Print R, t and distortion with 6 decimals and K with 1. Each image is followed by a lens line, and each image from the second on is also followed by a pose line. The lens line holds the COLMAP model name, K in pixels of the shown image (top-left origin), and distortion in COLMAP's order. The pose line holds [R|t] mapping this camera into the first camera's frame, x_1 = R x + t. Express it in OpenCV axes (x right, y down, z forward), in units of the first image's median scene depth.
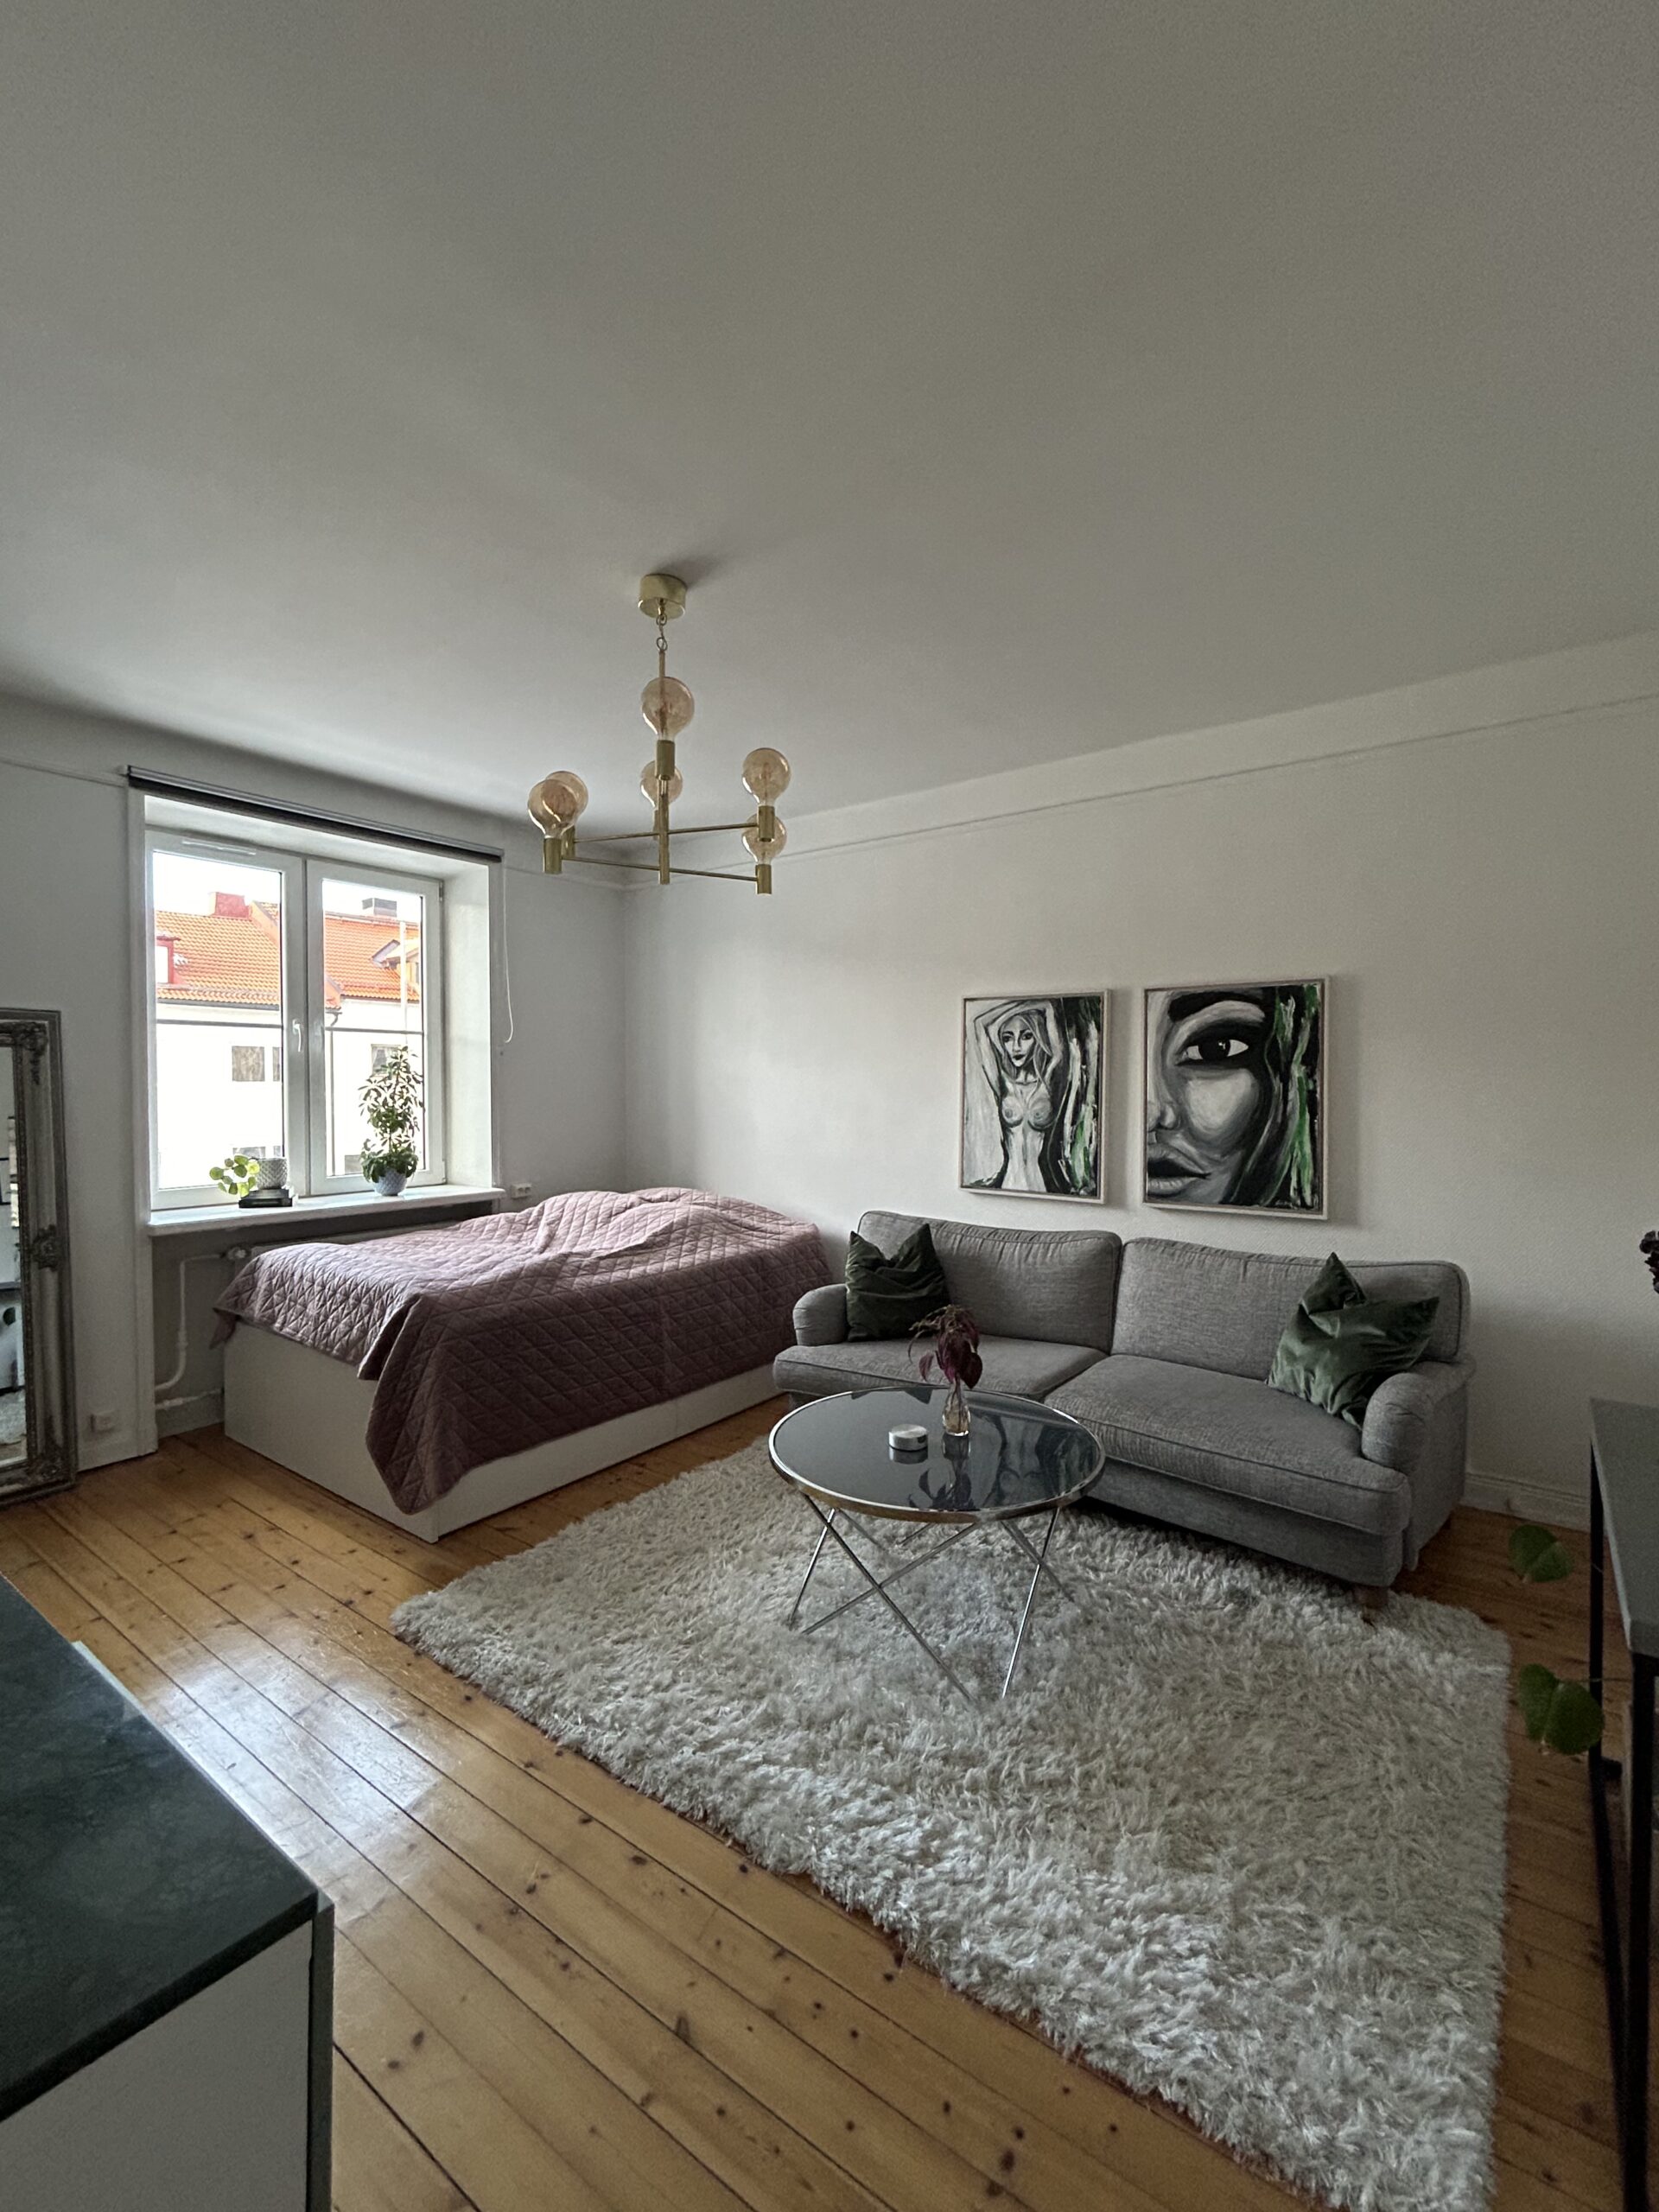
lens RADIAL K [[956.4, 0, 836.2], [0, 956.4, 1108.9], [0, 0, 1]] dist [0.001468, -0.000137]
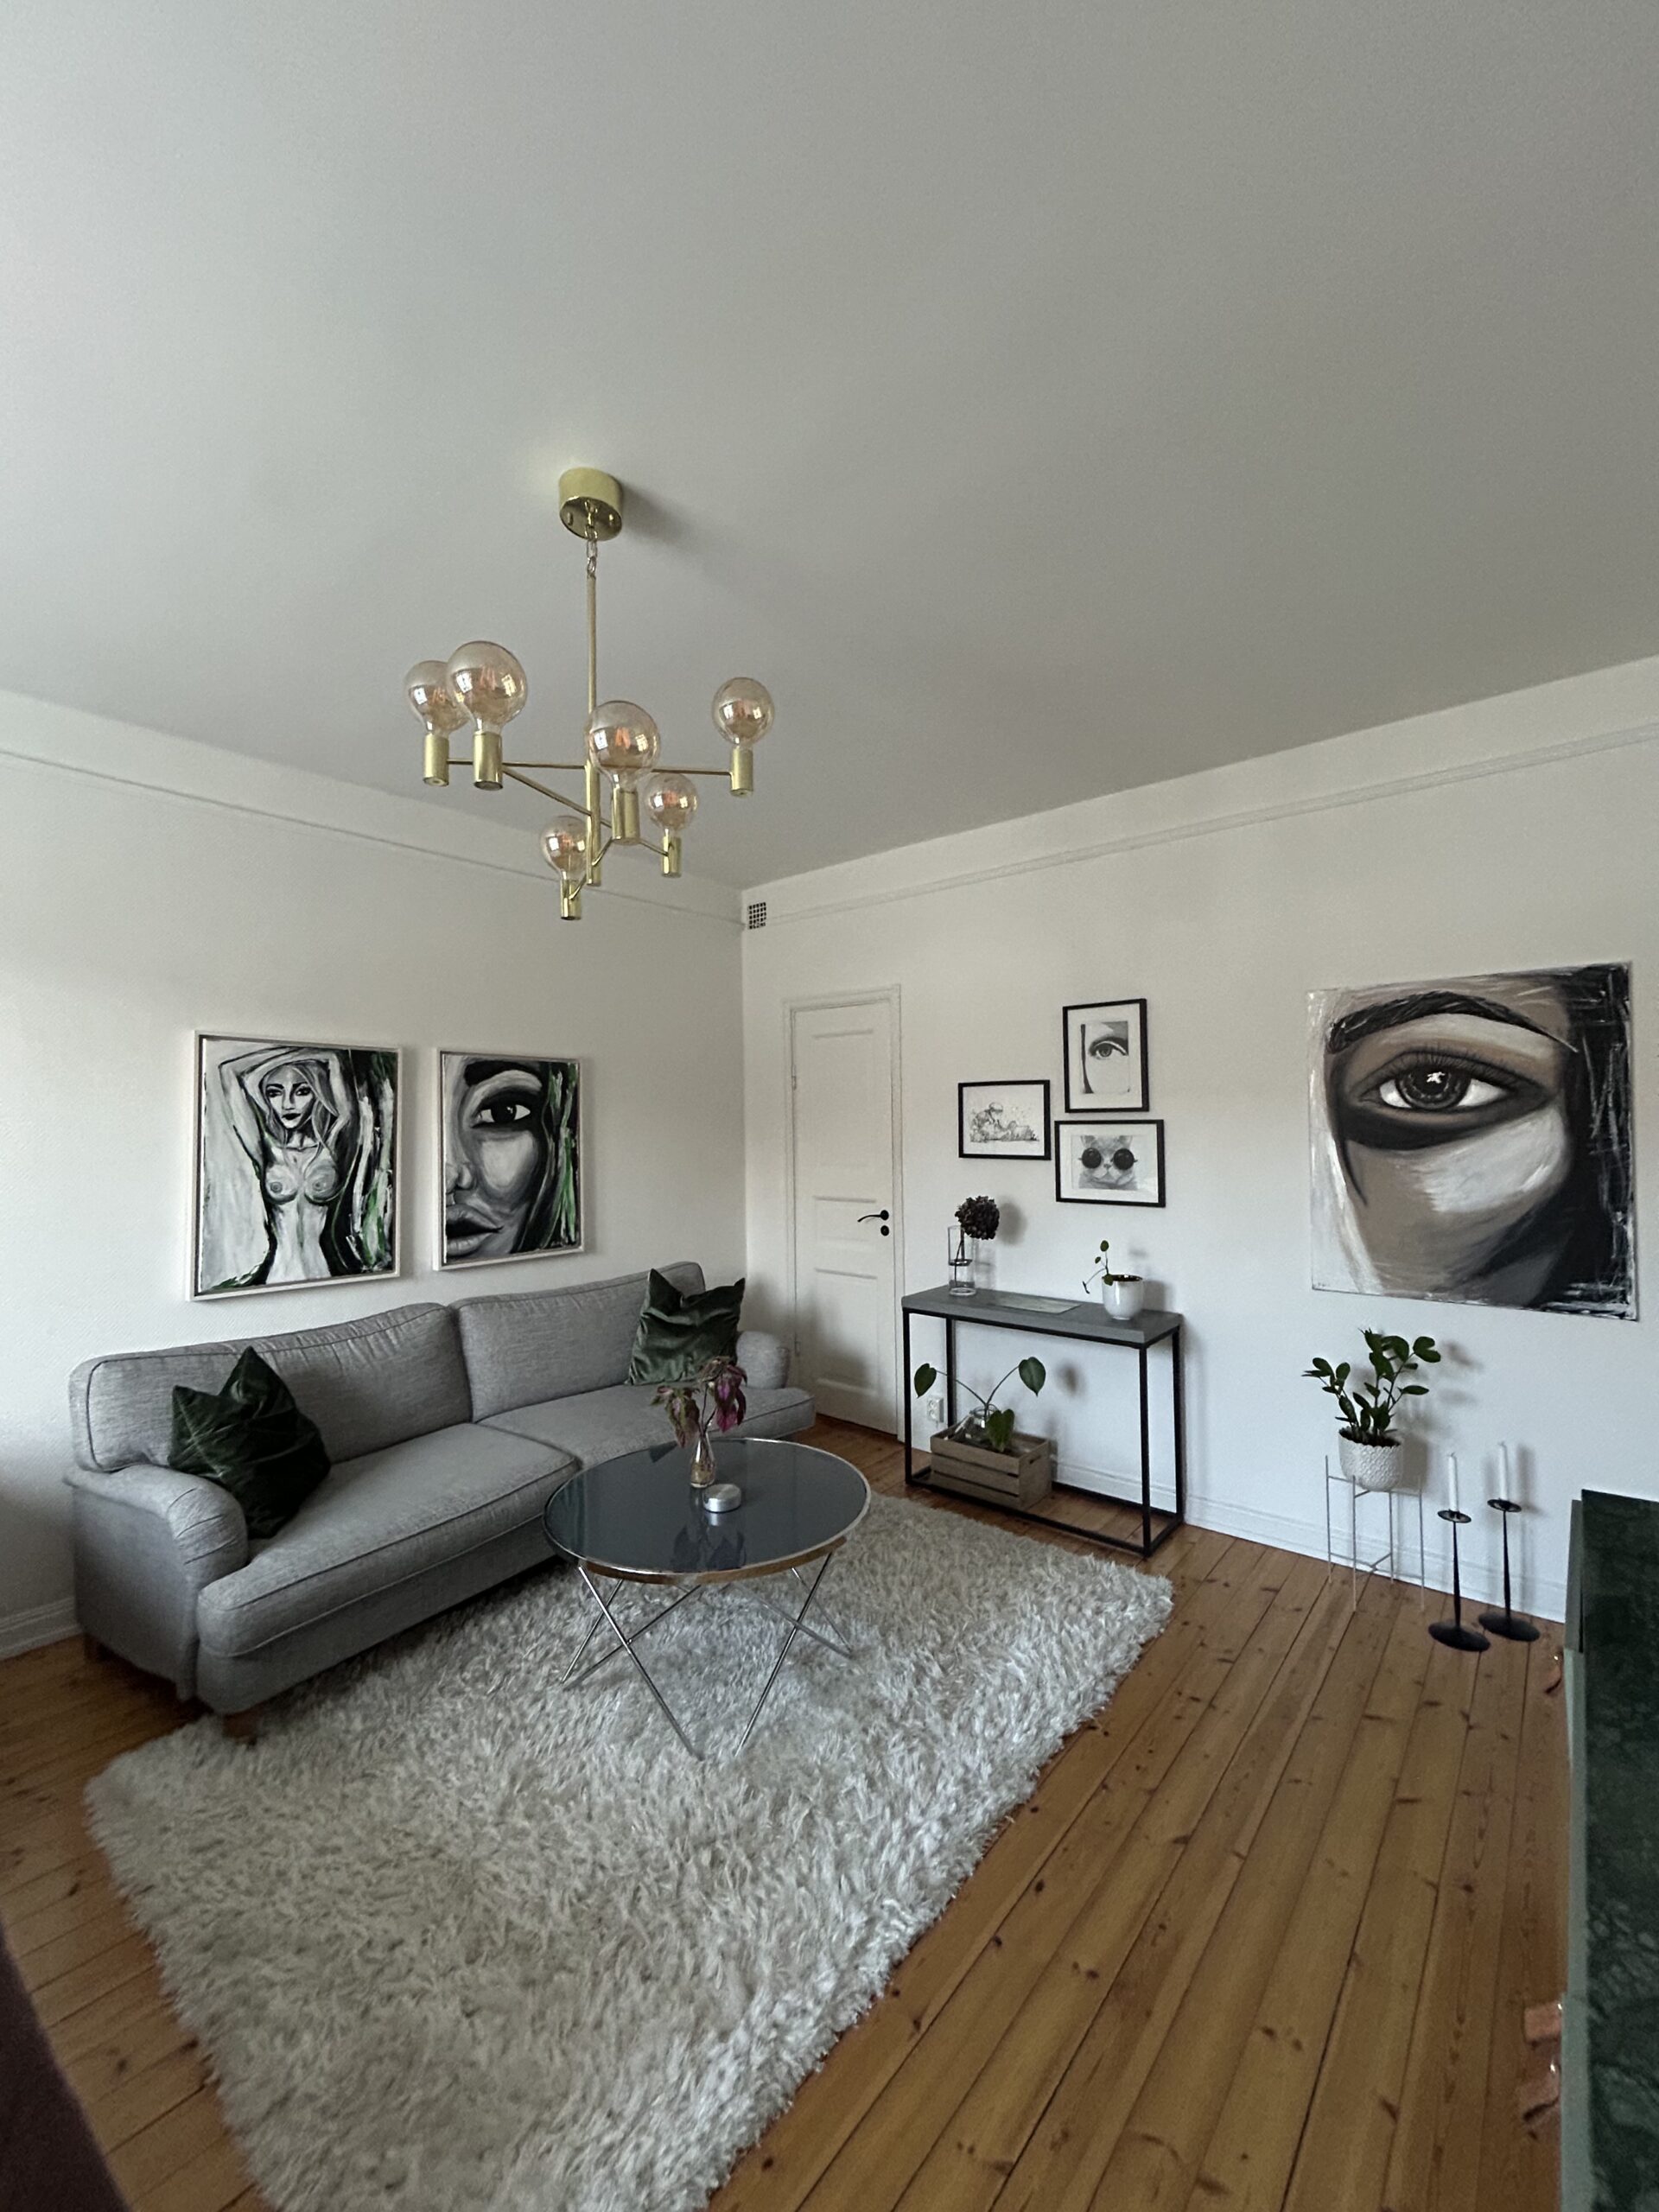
lens RADIAL K [[893.6, 0, 835.5], [0, 893.6, 1104.0], [0, 0, 1]] dist [-0.000468, -0.000168]
pose [[0.065069, 0.022246, 0.997633, -0.559364], [0.032178, 0.999185, -0.024380, -0.032941], [-0.997362, 0.033688, 0.064300, 0.513314]]
